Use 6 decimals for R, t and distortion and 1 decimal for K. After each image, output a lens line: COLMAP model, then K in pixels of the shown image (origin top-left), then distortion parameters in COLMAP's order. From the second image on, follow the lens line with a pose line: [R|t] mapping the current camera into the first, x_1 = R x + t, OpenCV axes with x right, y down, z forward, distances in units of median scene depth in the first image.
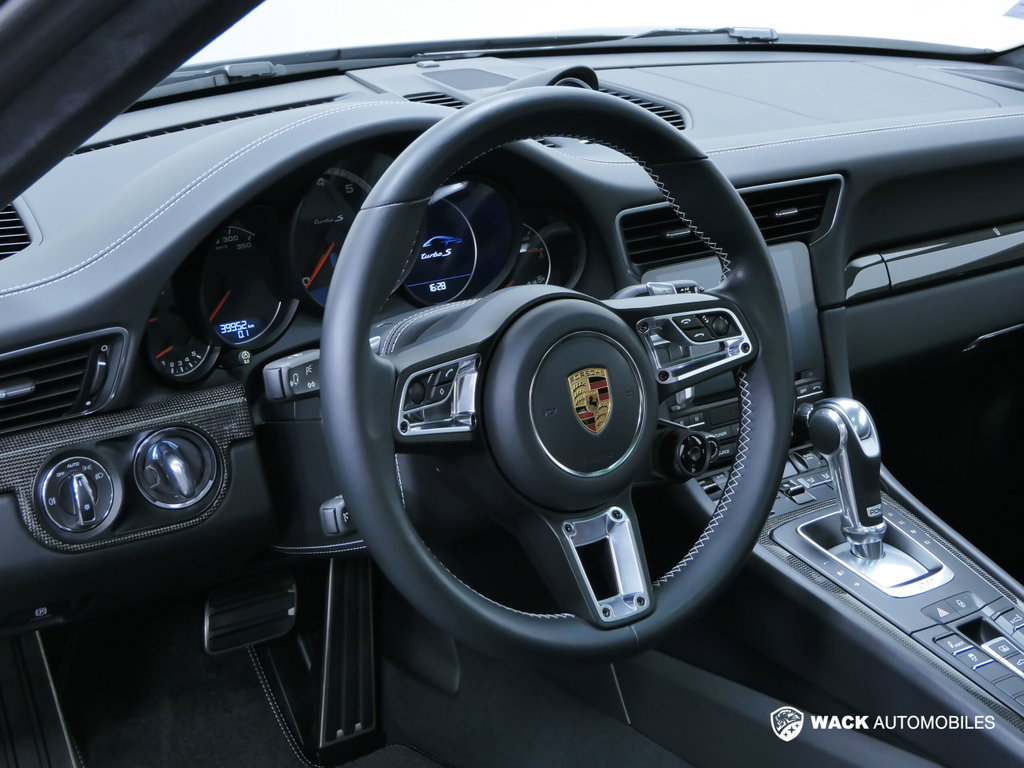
lens RADIAL K [[1756.7, 0, 513.2], [0, 1756.7, 382.7], [0, 0, 1]] dist [-0.024242, 0.000000]
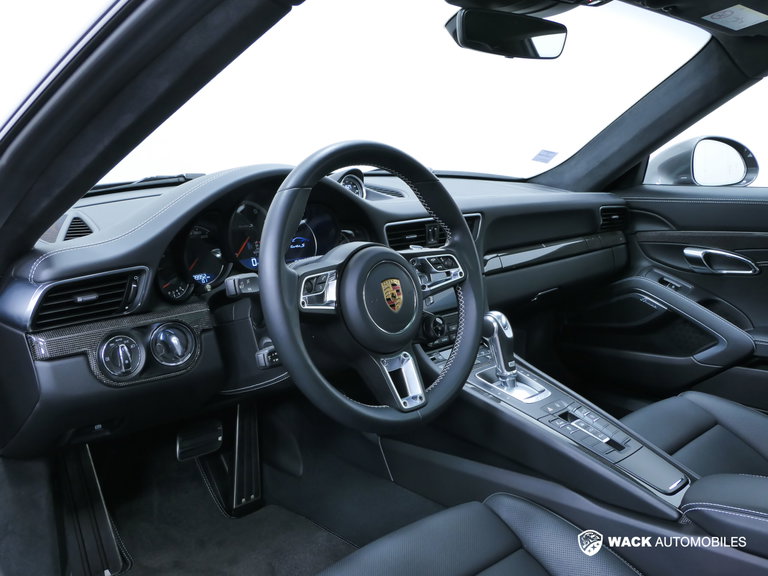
lens RADIAL K [[733.3, 0, 383.8], [0, 733.3, 289.2], [0, 0, 1]] dist [-0.014002, 0.000000]
pose [[0.990243, -0.027250, 0.136659, -0.064213], [0.042360, 0.993149, -0.108910, 0.076141], [-0.132754, 0.113636, 0.984613, 0.157767]]
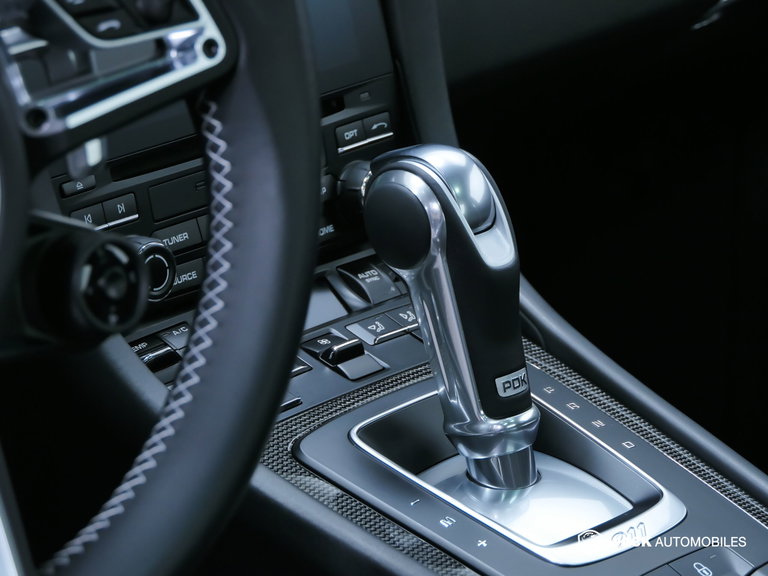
lens RADIAL K [[4119.8, 0, 386.6], [0, 4119.8, 288.6], [0, 0, 1]] dist [0.897571, 0.000000]
pose [[0.985238, -0.060701, 0.160067, -0.000464], [0.054494, 0.997593, 0.042890, -0.000942], [-0.162286, -0.033534, 0.986174, -0.075291]]
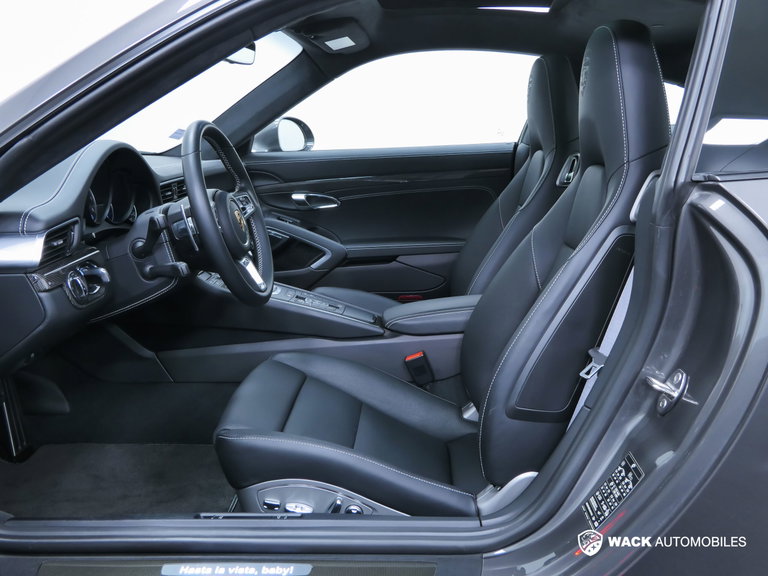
lens RADIAL K [[708.7, 0, 382.4], [0, 708.7, 286.4], [0, 0, 1]] dist [0.008583, 0.000000]
pose [[0.637265, -0.186199, 0.747813, -0.611856], [0.250869, 0.967640, 0.027151, 0.123067], [-0.728669, 0.170301, 0.663355, 0.015075]]
